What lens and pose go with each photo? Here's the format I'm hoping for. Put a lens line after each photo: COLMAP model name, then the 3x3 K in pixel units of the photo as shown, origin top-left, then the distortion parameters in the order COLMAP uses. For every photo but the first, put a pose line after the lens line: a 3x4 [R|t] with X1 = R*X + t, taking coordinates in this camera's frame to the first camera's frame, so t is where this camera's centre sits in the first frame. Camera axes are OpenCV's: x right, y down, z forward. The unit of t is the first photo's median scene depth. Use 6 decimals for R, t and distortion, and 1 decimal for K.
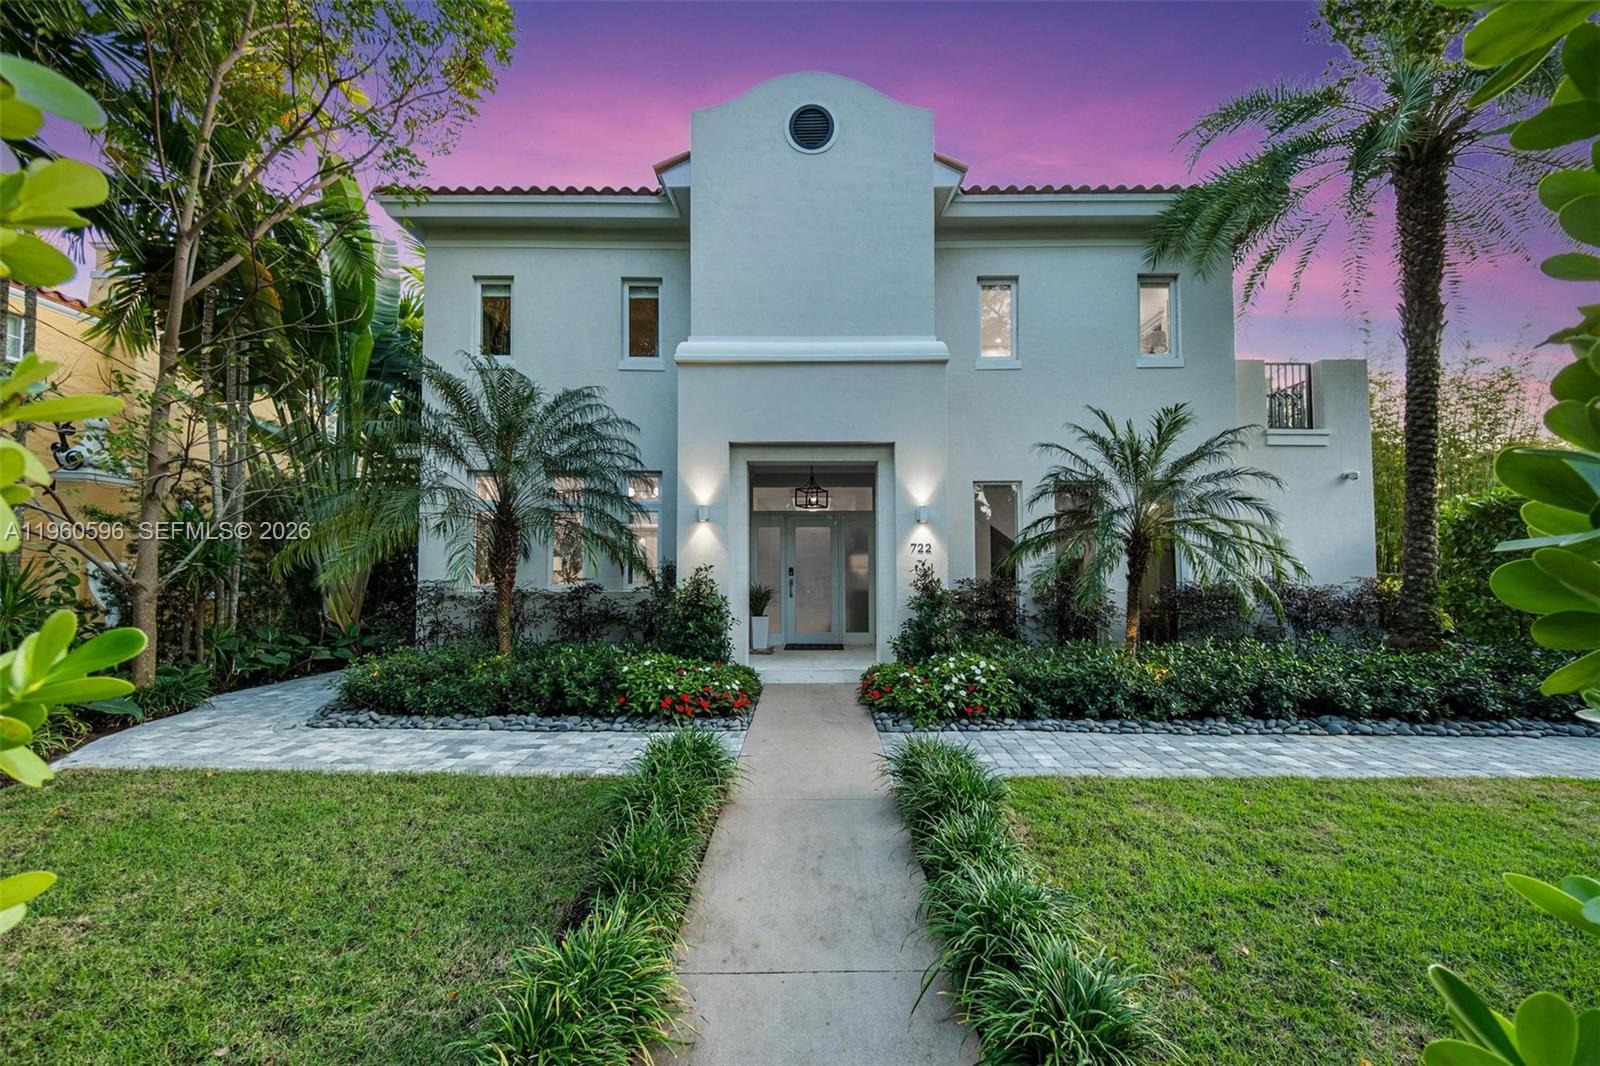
lens RADIAL K [[555.8, 0, 800.0], [0, 555.8, 553.3], [0, 0, 1]] dist [-0.000430, -0.000055]
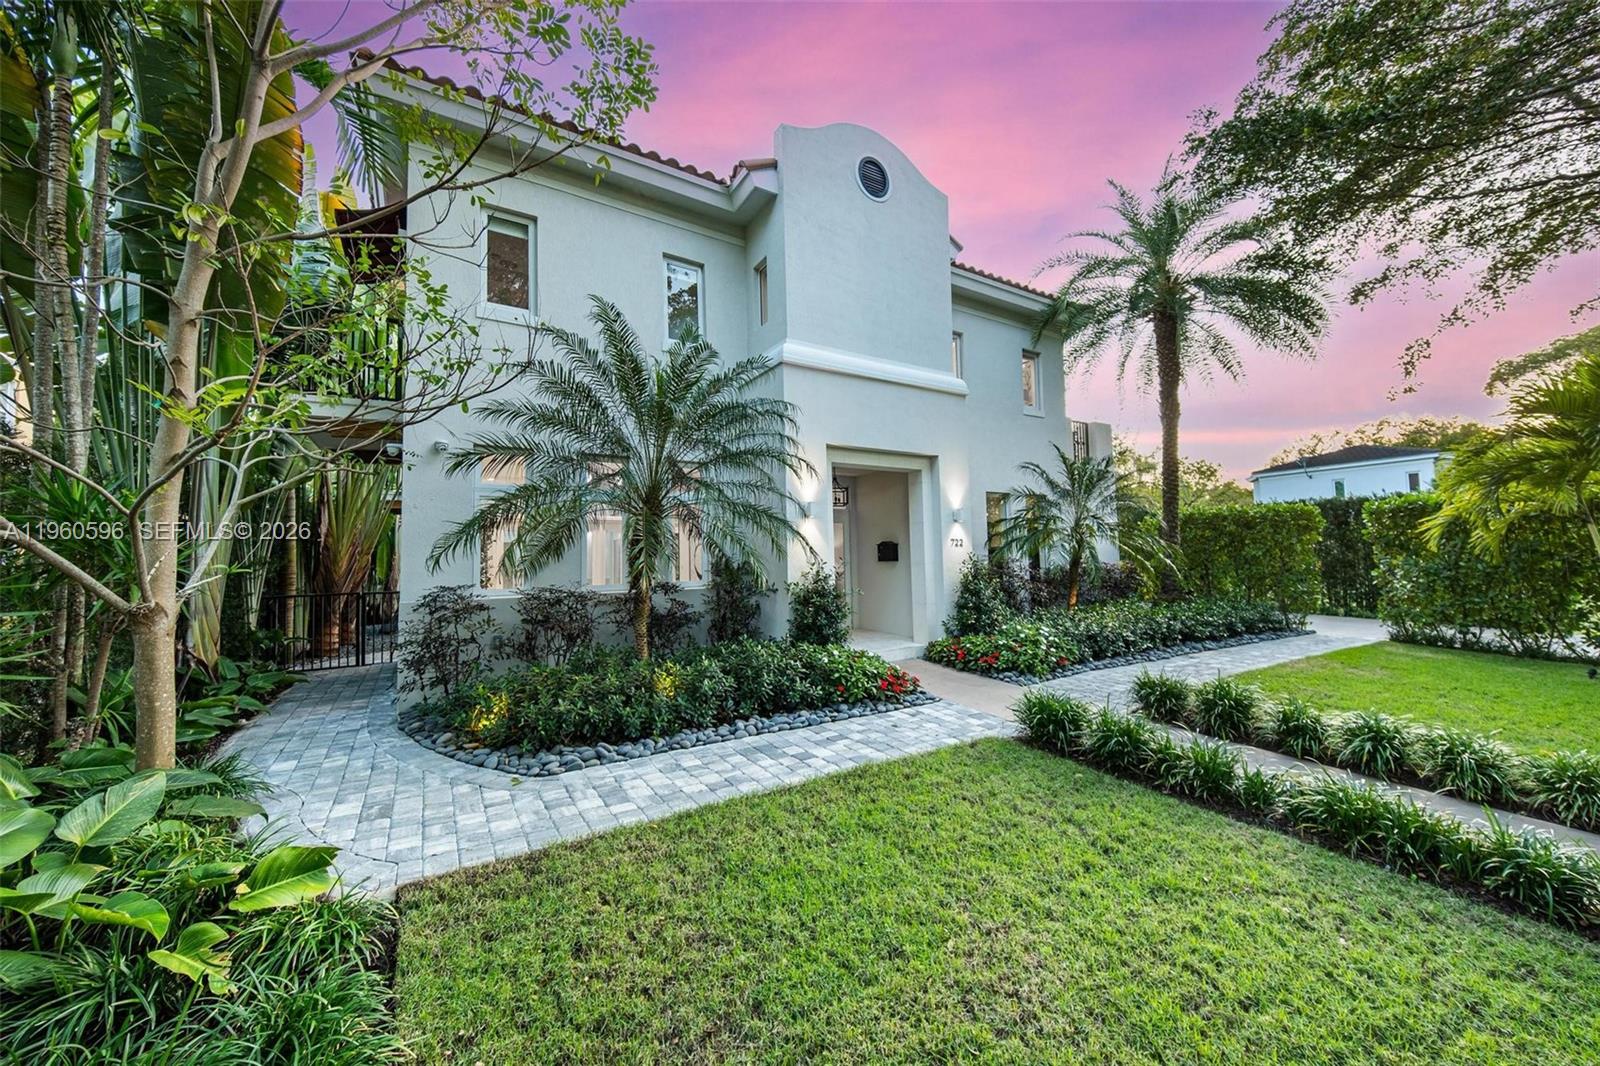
lens RADIAL K [[557.6, 0, 793.9], [0, 557.6, 533.7], [0, 0, 1]] dist [0.011972, -0.000036]
pose [[0.859661, 0.008552, 0.510793, -0.726250], [0.009744, 0.999403, -0.033132, 0.008802], [-0.510772, 0.033459, 0.859065, 0.113206]]
